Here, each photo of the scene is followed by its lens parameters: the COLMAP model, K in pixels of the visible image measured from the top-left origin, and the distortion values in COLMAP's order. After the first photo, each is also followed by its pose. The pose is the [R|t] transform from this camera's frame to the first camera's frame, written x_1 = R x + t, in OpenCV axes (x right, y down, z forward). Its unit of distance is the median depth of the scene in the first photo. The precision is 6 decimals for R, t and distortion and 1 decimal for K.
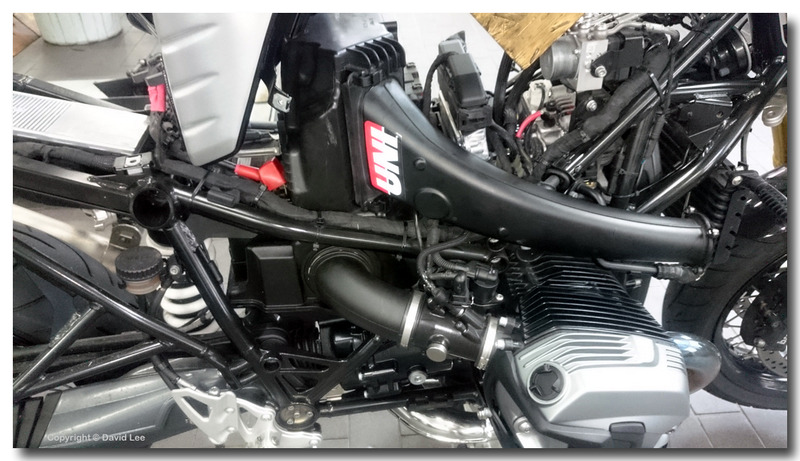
lens RADIAL K [[626.8, 0, 400.0], [0, 626.8, 230.5], [0, 0, 1]] dist [0.217500, -0.575746]
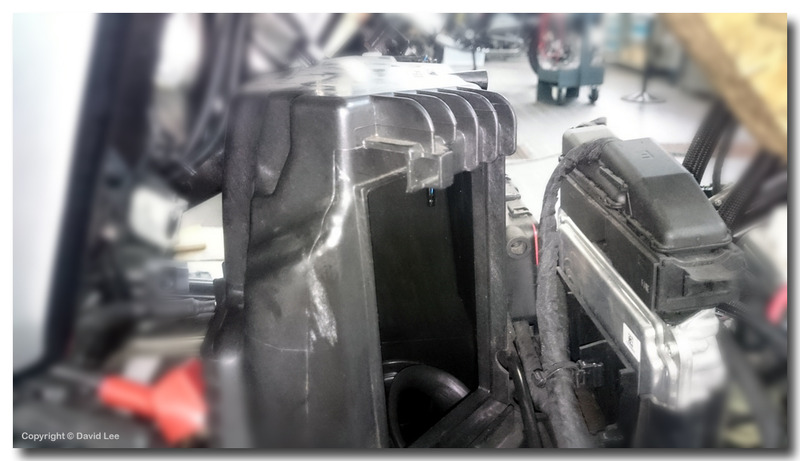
lens RADIAL K [[626.8, 0, 400.0], [0, 626.8, 230.5], [0, 0, 1]] dist [0.217500, -0.575746]
pose [[0.998155, 0.010397, -0.059821, -0.038887], [-0.025032, 0.968074, -0.249413, -0.102342], [0.055318, 0.250450, 0.966548, 0.589630]]
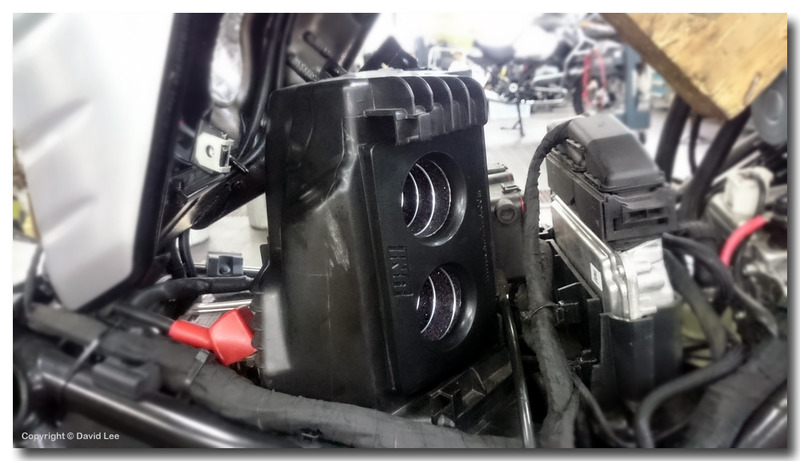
lens RADIAL K [[633.5, 0, 386.1], [0, 633.5, 229.9], [0, 0, 1]] dist [0.092678, -0.195848]
pose [[0.985707, -0.031732, -0.165451, 0.009768], [-0.026188, 0.941300, -0.336554, 0.001527], [0.166419, 0.336077, 0.927015, 0.510785]]
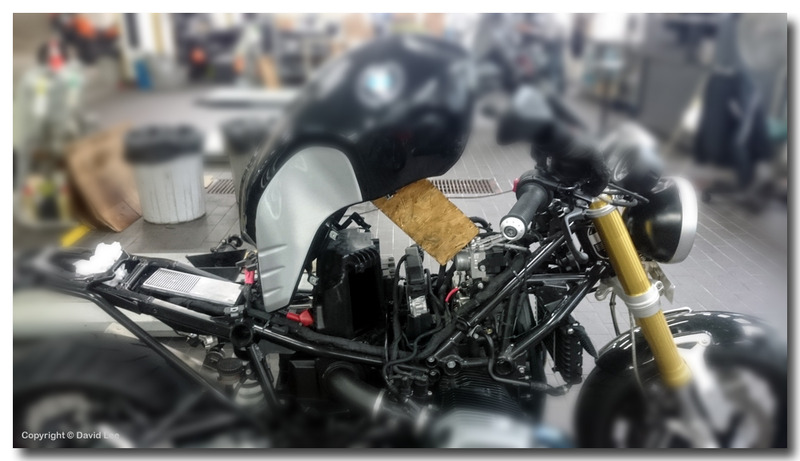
lens RADIAL K [[626.8, 0, 400.0], [0, 626.8, 230.5], [0, 0, 1]] dist [0.217500, -0.575746]
pose [[0.997011, 0.019183, -0.074835, 0.197805], [-0.037798, 0.965947, -0.255965, 0.123628], [0.067376, 0.258028, 0.963785, -0.803334]]
